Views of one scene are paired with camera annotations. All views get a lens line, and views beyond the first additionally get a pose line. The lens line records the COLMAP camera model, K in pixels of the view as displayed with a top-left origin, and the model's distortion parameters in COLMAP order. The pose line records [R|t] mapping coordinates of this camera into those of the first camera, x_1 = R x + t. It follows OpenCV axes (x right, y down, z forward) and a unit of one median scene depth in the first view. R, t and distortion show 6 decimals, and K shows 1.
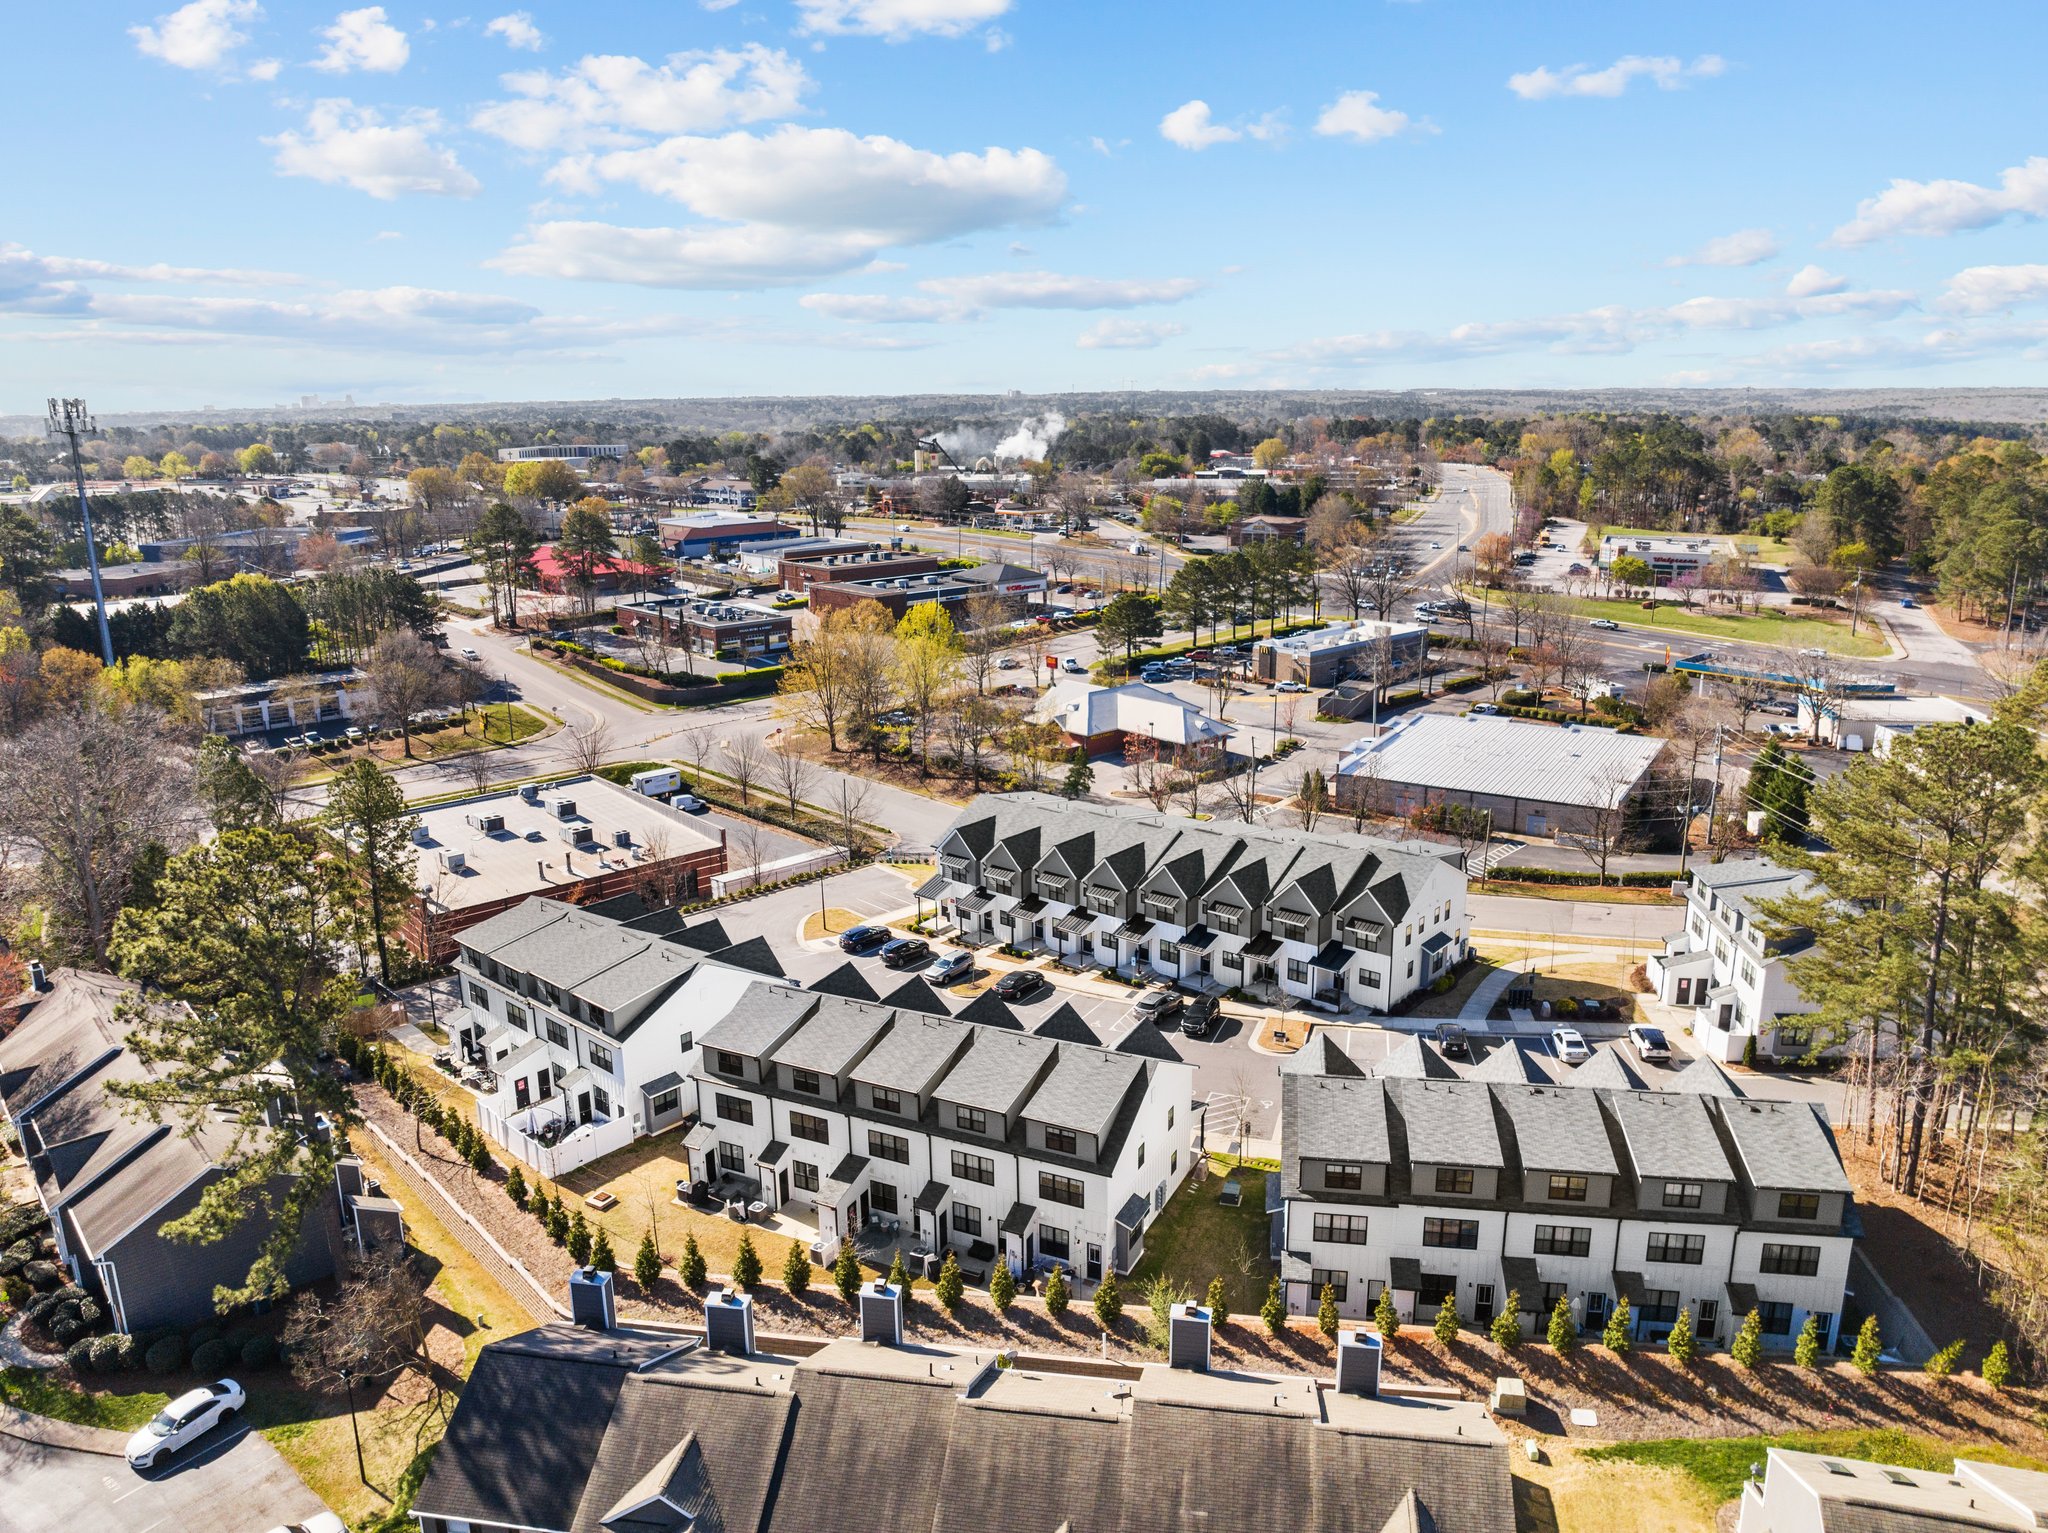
lens RADIAL K [[1448.3, 0, 1024.0], [0, 1448.3, 766.5], [0, 0, 1]] dist [-0.030582, -0.005151]
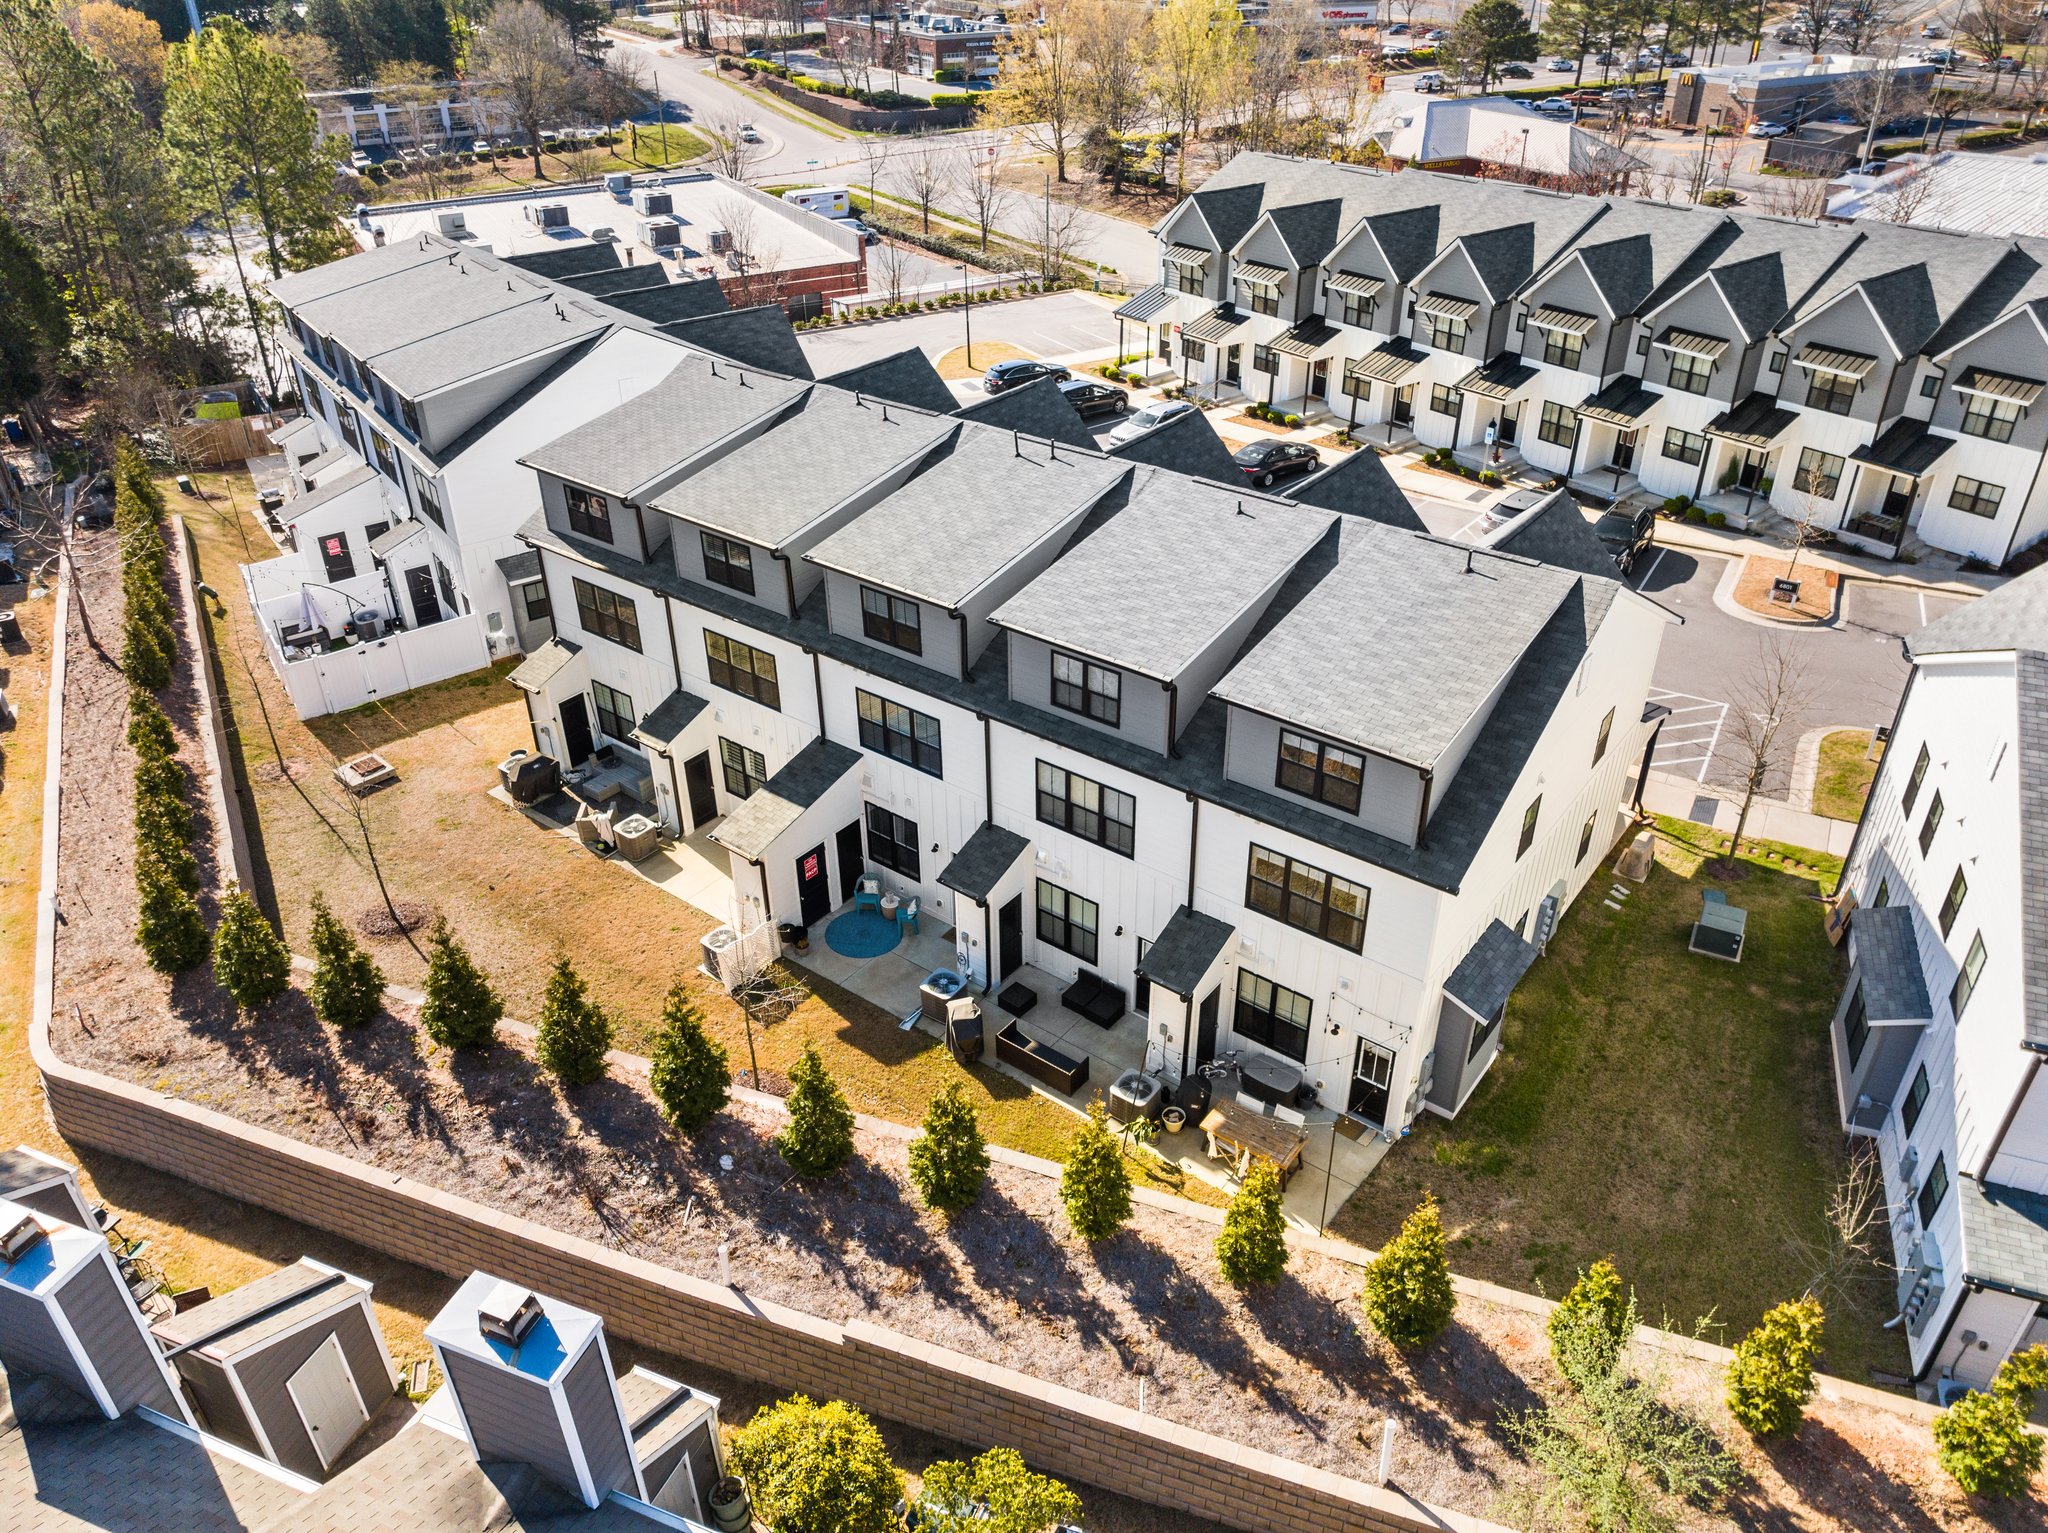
lens RADIAL K [[1433.9, 0, 1024.0], [0, 1433.9, 766.5], [0, 0, 1]] dist [-0.008318, -0.049762]
pose [[0.979601, 0.110997, -0.167513, 0.008252], [-0.056528, 0.952155, 0.300342, 0.099550], [0.192835, -0.284747, 0.939007, 0.418954]]
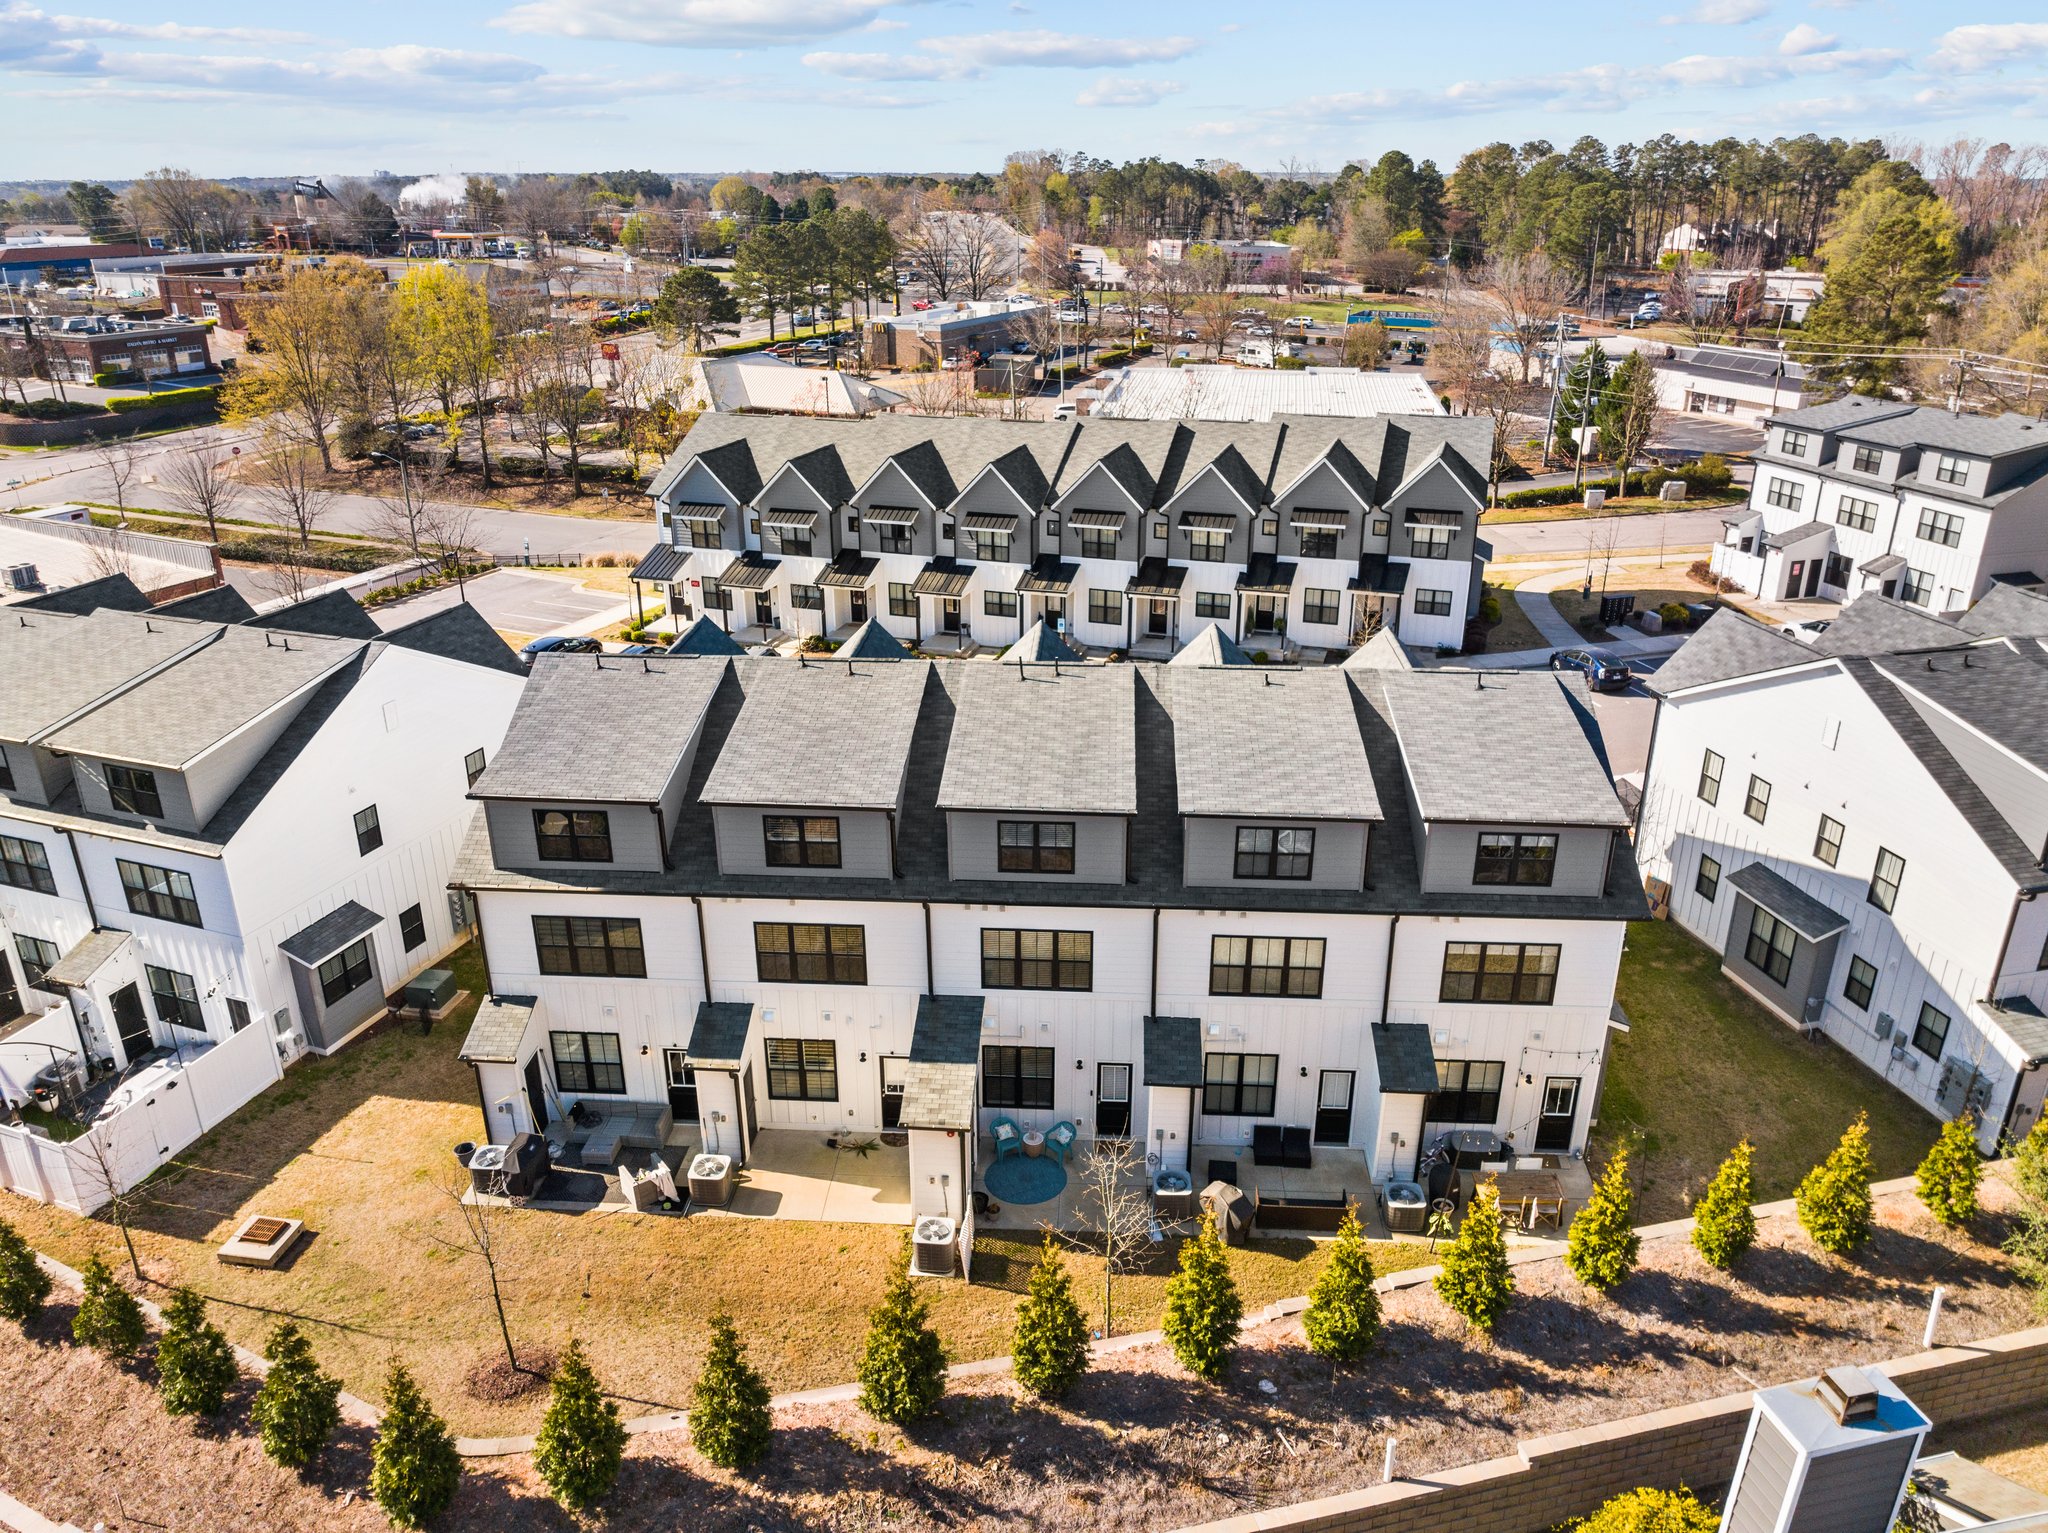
lens RADIAL K [[1448.3, 0, 1024.0], [0, 1448.3, 766.5], [0, 0, 1]] dist [-0.030582, -0.005151]
pose [[0.923999, -0.133381, 0.358378, -0.162788], [0.085497, 0.985530, 0.146358, 0.100348], [-0.372713, -0.104594, 0.922033, 0.424578]]
